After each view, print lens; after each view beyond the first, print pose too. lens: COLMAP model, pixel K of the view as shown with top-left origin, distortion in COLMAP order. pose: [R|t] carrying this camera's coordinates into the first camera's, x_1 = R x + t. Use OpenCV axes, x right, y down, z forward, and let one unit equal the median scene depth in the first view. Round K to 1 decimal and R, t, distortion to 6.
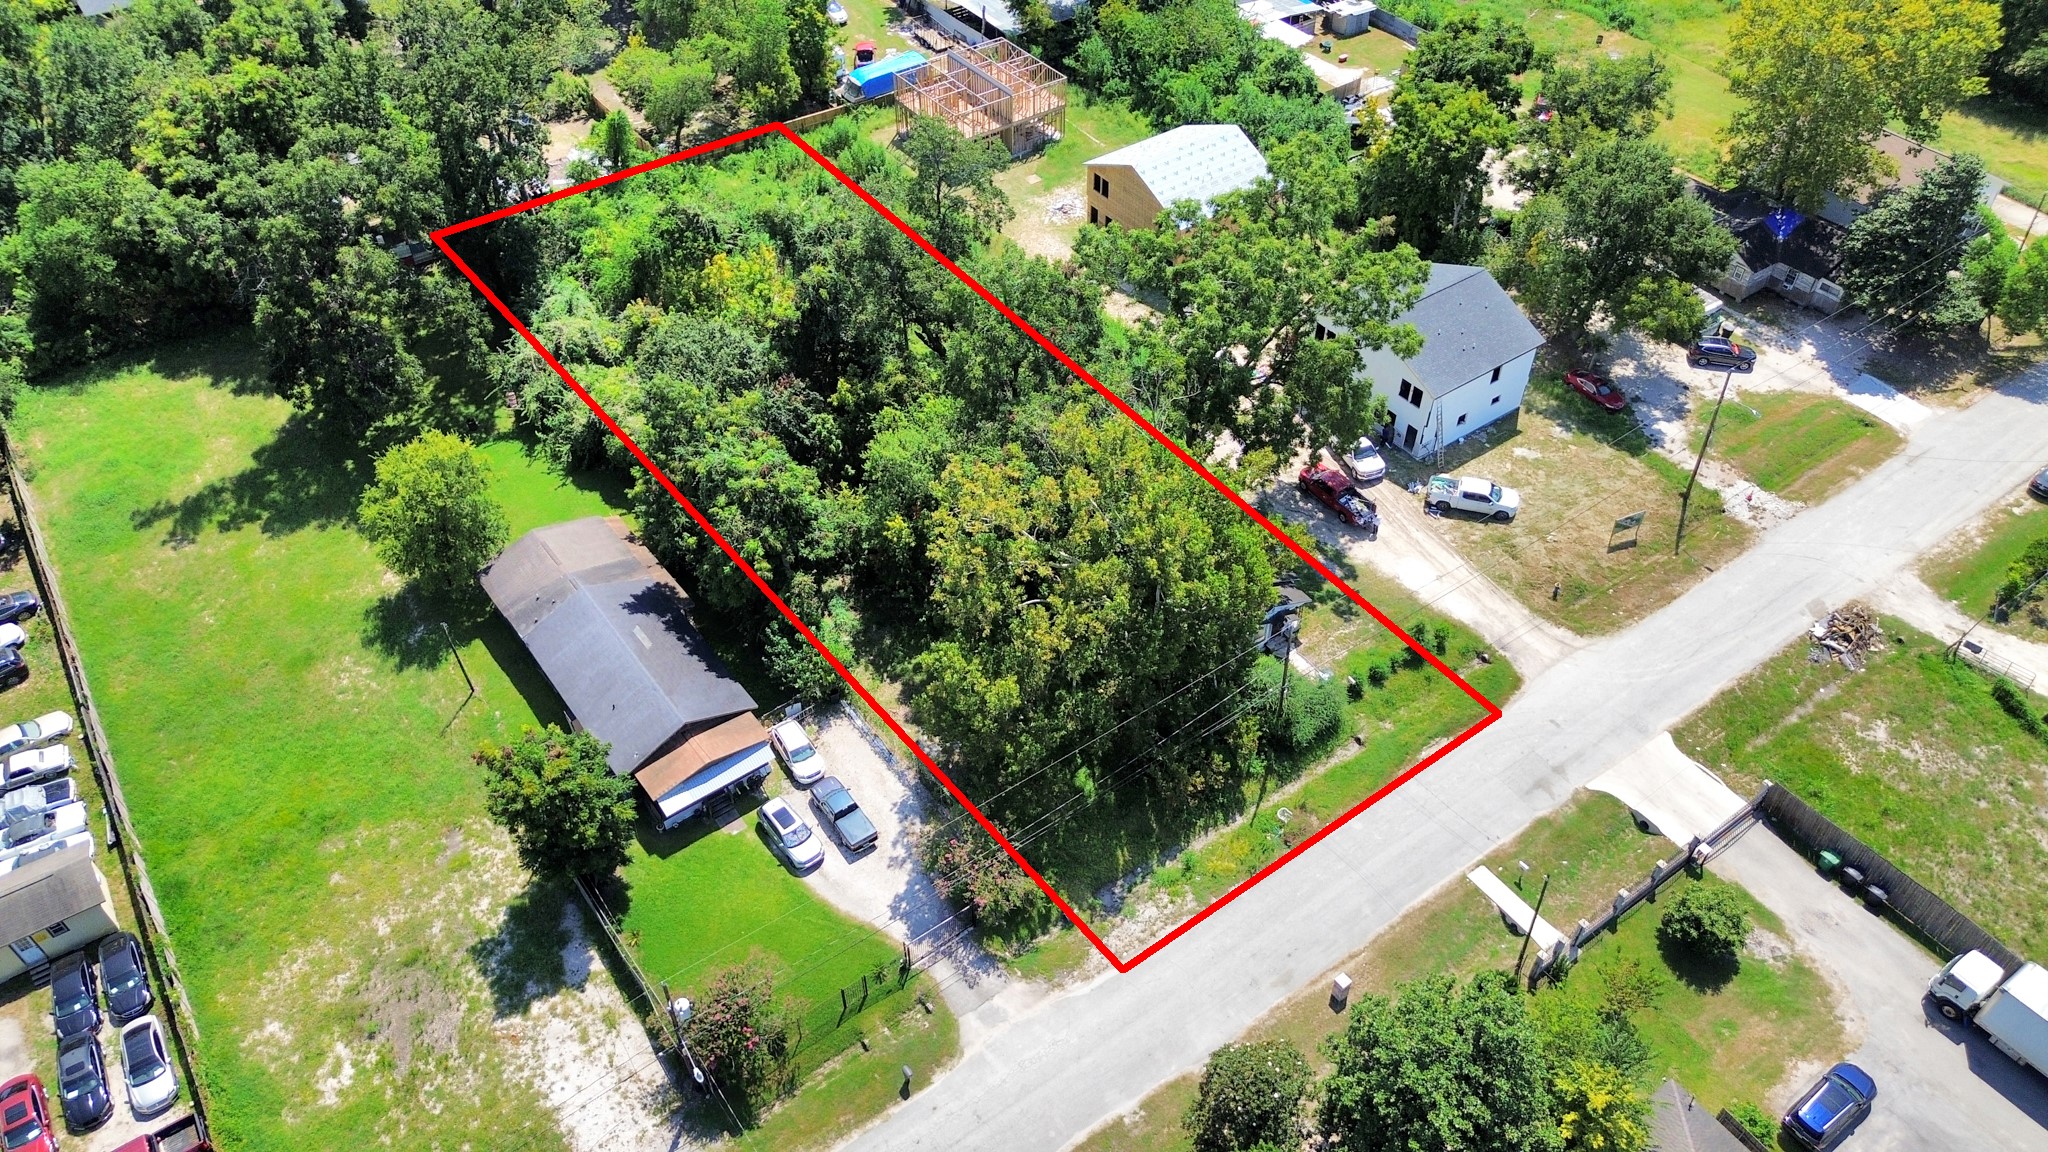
lens RADIAL K [[1450.8, 0, 1026.6], [0, 1450.8, 581.9], [0, 0, 1]] dist [0.076294, -0.083647]
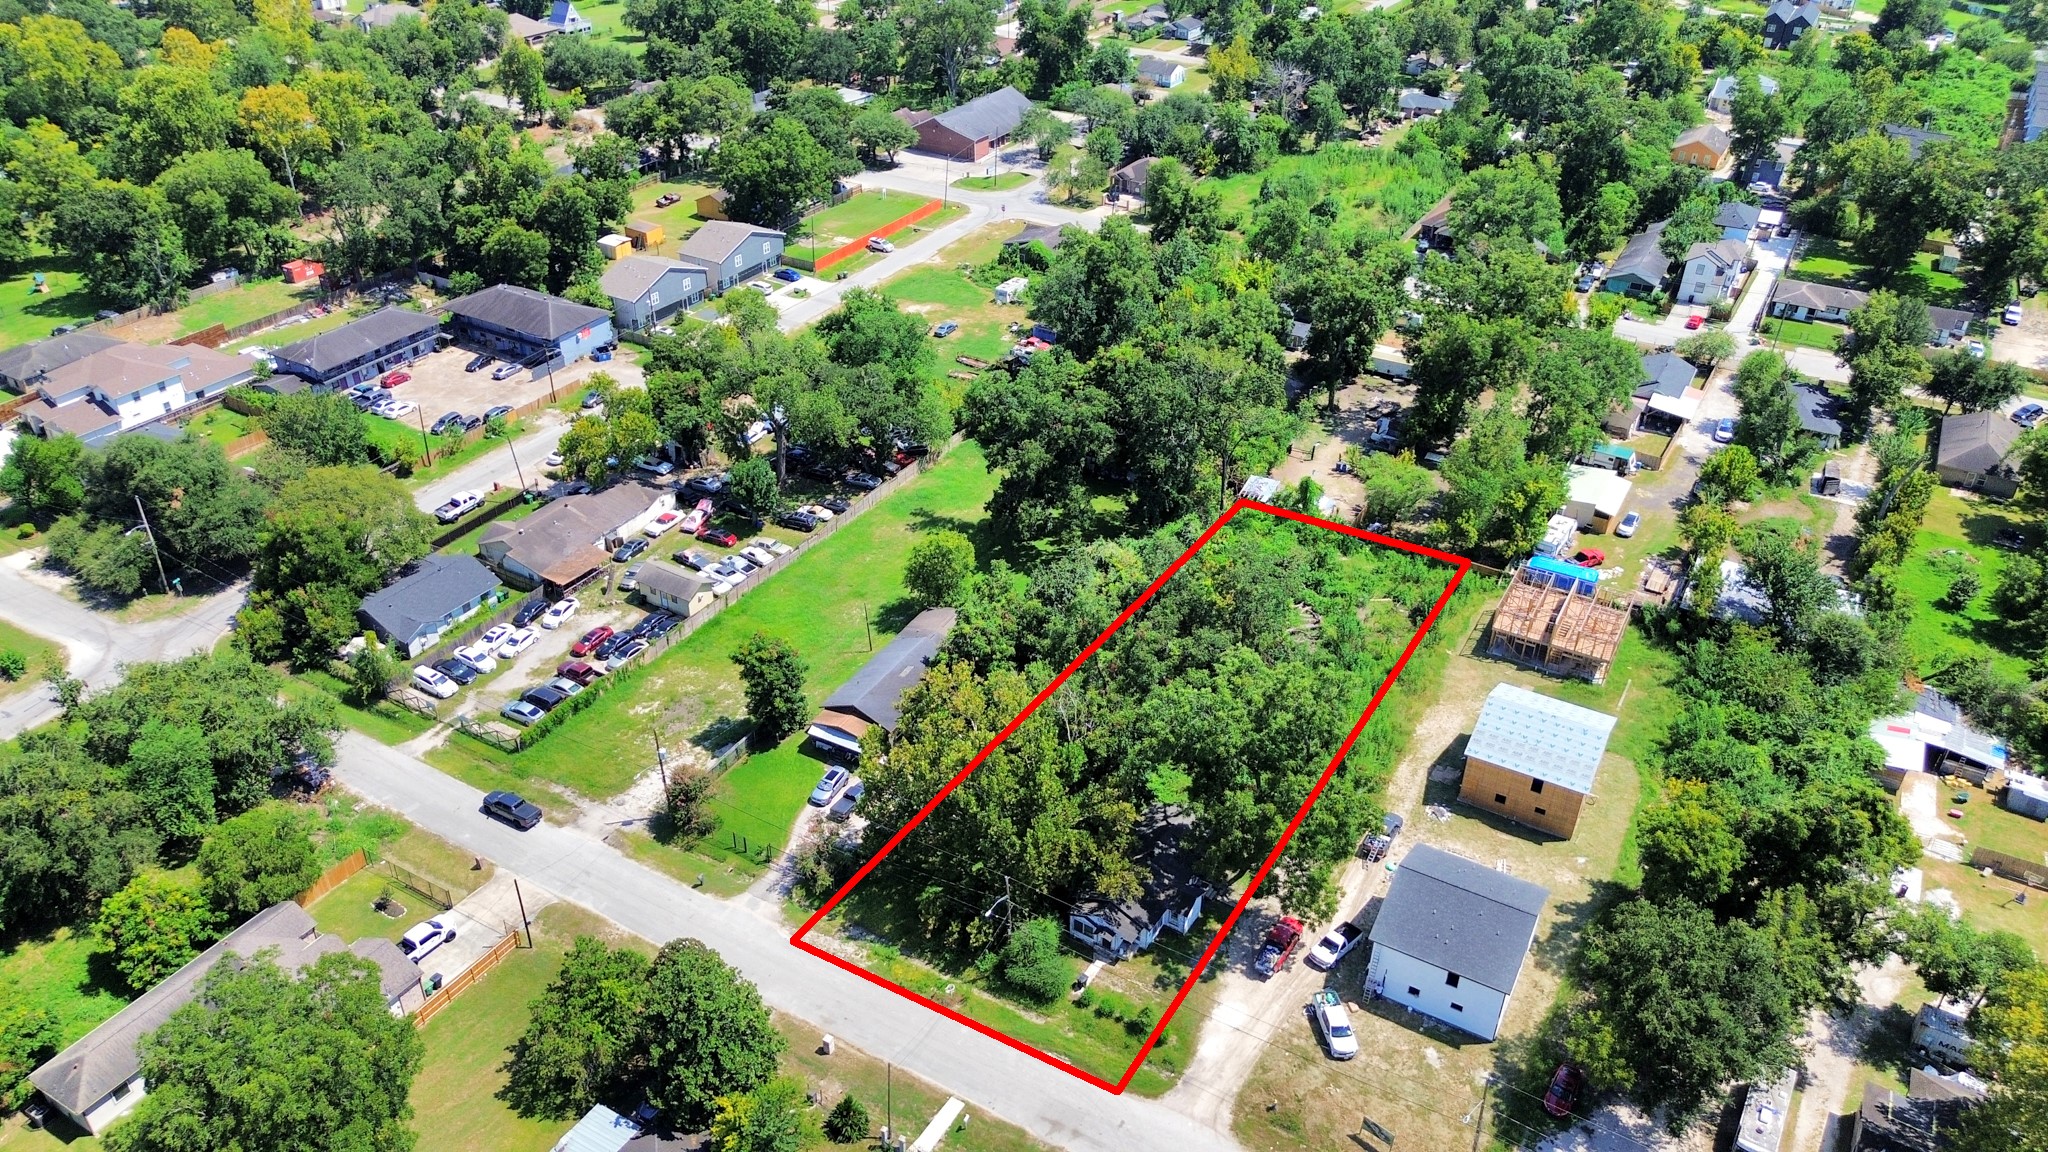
lens RADIAL K [[1450.8, 0, 1026.6], [0, 1450.8, 581.9], [0, 0, 1]] dist [0.076294, -0.083647]
pose [[0.414841, 0.498945, -0.760895, 0.961042], [-0.648883, 0.748451, 0.137013, -0.338448], [0.637854, 0.436892, 0.634245, -0.042649]]
